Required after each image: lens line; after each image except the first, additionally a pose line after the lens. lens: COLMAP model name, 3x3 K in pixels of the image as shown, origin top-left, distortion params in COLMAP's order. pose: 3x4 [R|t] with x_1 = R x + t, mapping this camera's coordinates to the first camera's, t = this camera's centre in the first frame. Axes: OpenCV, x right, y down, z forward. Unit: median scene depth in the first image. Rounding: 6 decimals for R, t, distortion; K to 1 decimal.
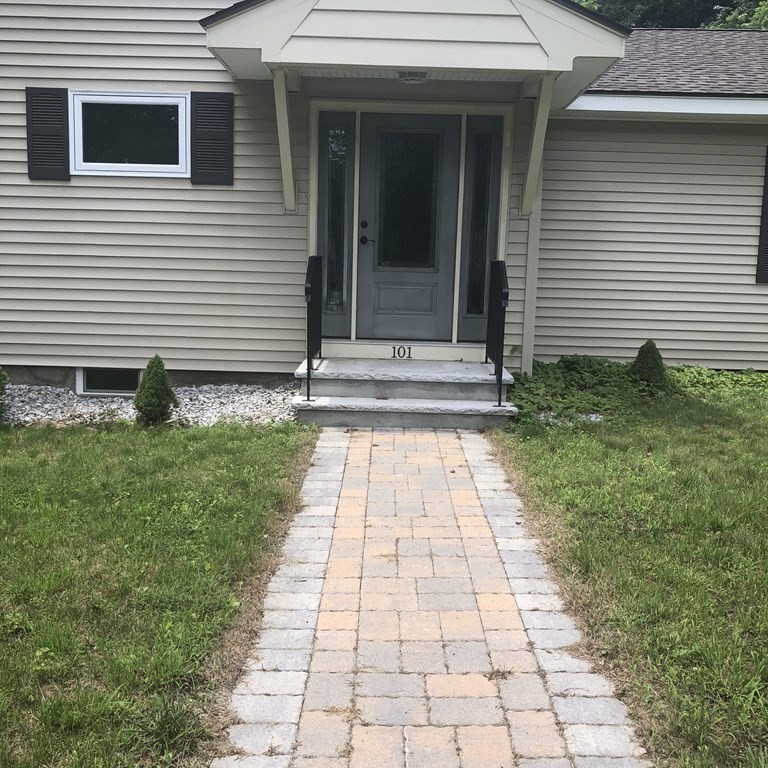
lens RADIAL K [[841.8, 0, 374.3], [0, 841.8, 398.6], [0, 0, 1]] dist [0.027554, 0.000000]
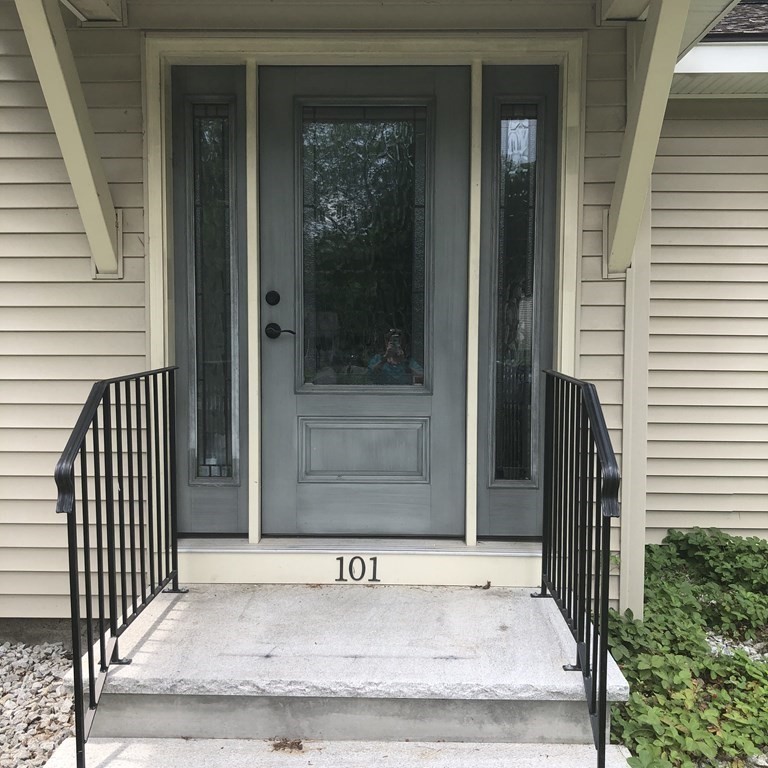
lens RADIAL K [[841.8, 0, 384.7], [0, 841.8, 382.5], [0, 0, 1]] dist [0.027554, 0.000000]
pose [[0.999773, -0.021259, -0.001241, 0.051722], [0.021030, 0.994825, -0.099402, -0.113511], [0.003348, 0.099353, 0.995047, 0.545586]]
